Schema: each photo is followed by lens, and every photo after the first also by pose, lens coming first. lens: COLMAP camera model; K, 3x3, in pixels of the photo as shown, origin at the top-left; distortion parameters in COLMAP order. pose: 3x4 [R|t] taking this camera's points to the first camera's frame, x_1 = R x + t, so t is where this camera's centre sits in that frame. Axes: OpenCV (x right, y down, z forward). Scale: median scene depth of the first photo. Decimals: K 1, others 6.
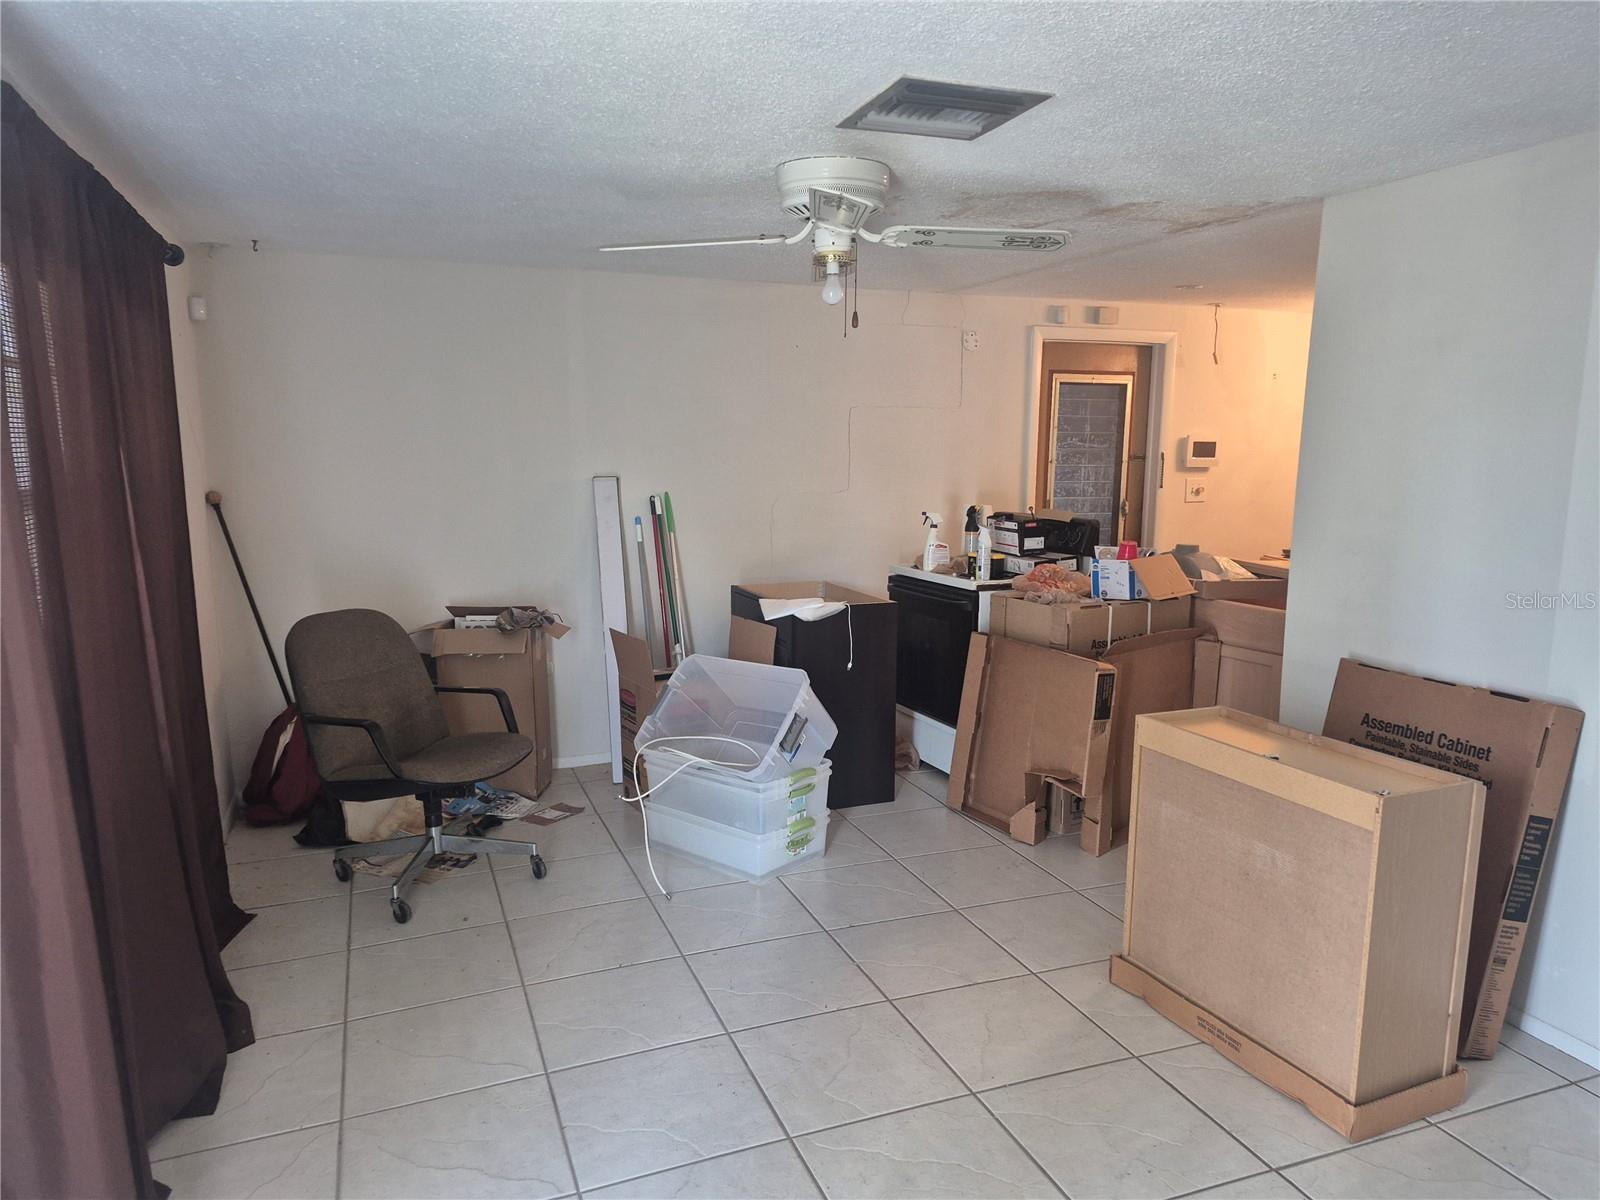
lens RADIAL K [[1085.5, 0, 800.0], [0, 1085.5, 600.0], [0, 0, 1]] dist [0.106285, -0.121571]
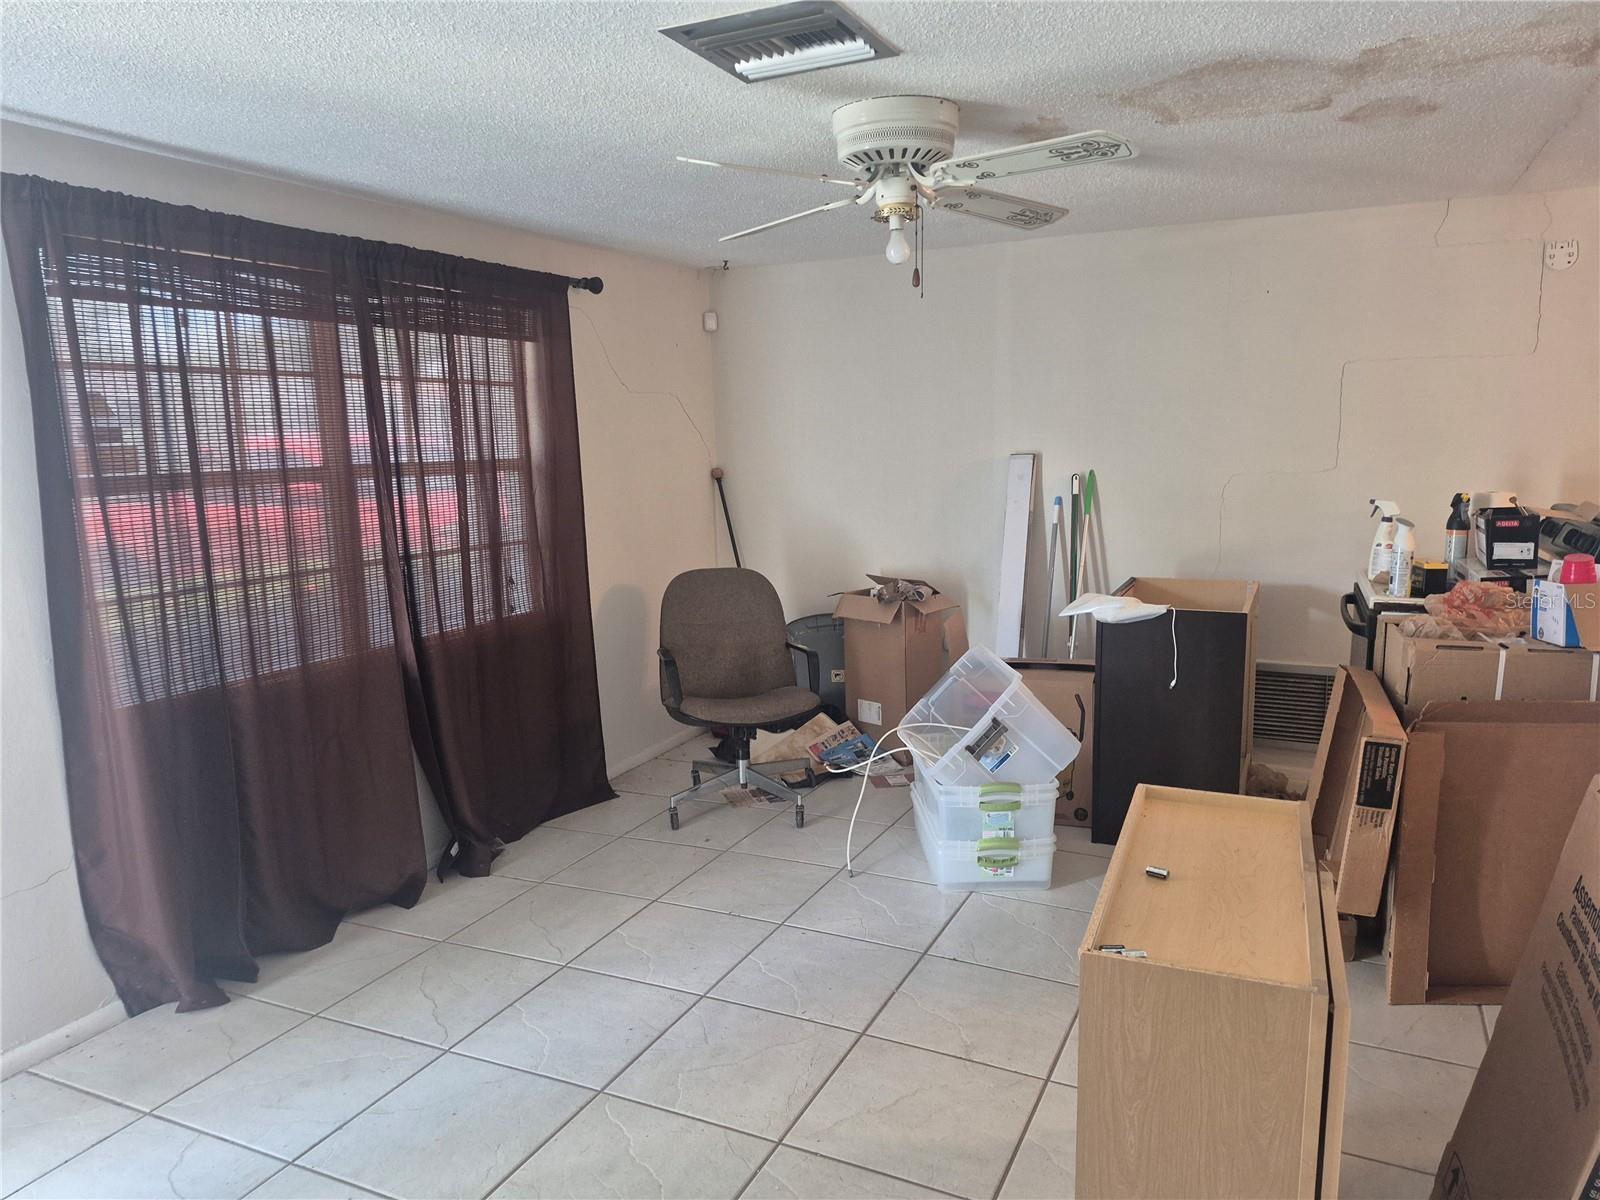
lens RADIAL K [[1085.5, 0, 800.0], [0, 1085.5, 600.0], [0, 0, 1]] dist [0.106285, -0.121571]
pose [[0.685609, 0.097873, -0.721361, 0.505741], [-0.082455, 0.994985, 0.056630, -0.029619], [0.723286, 0.020654, 0.690240, 0.249271]]
